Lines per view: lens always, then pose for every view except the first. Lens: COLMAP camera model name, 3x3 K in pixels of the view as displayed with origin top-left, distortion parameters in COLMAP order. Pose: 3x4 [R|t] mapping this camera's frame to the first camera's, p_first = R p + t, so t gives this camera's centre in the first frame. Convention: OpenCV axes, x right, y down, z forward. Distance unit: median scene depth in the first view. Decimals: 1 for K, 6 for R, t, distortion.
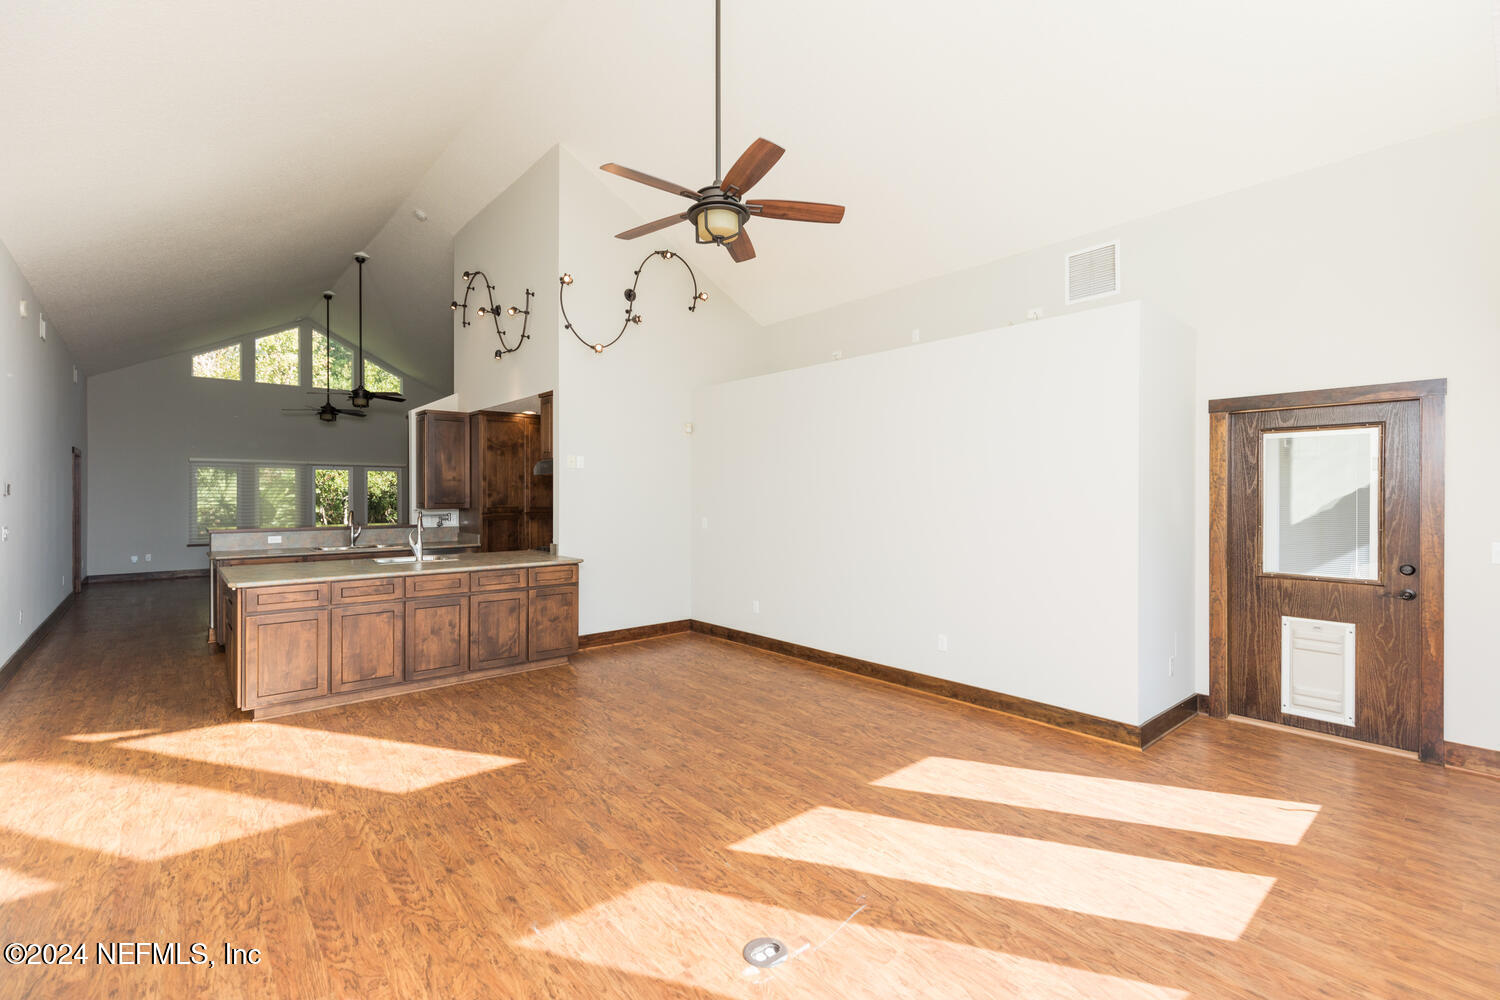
lens RADIAL K [[677.5, 0, 750.2], [0, 677.5, 493.6], [0, 0, 1]] dist [0.004002, -0.001932]
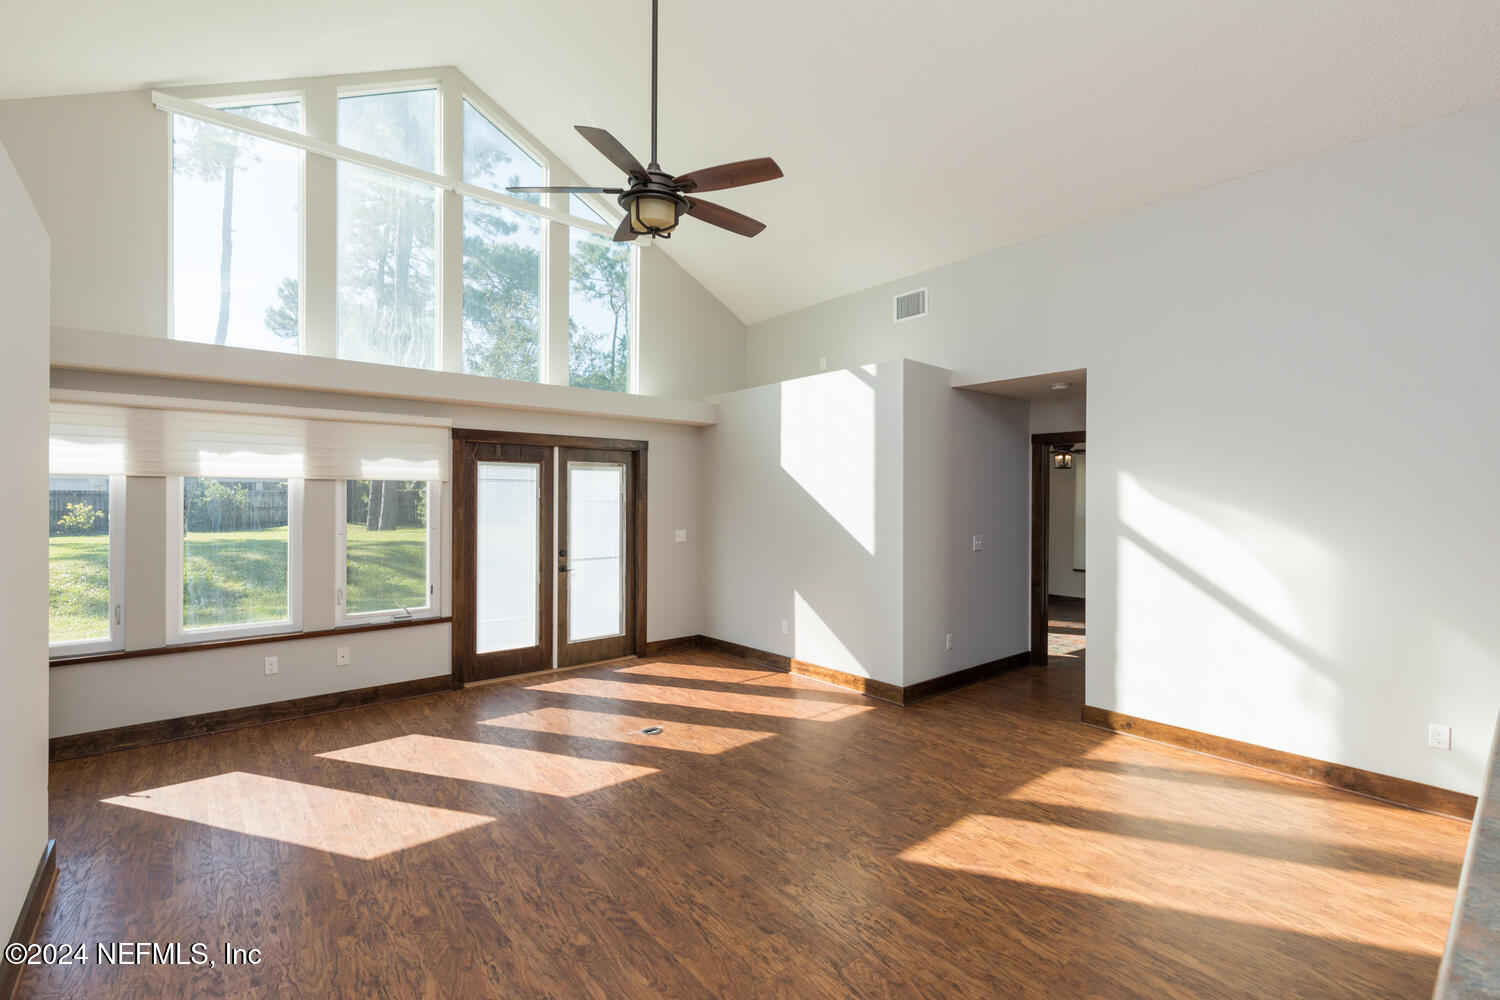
lens RADIAL K [[677.5, 0, 754.2], [0, 677.5, 505.7], [0, 0, 1]] dist [0.004002, -0.001932]
pose [[-0.999965, -0.003732, 0.007540, -0.212049], [-0.003665, 0.999953, 0.008922, -0.022400], [-0.007573, 0.008894, -0.999932, 2.134035]]
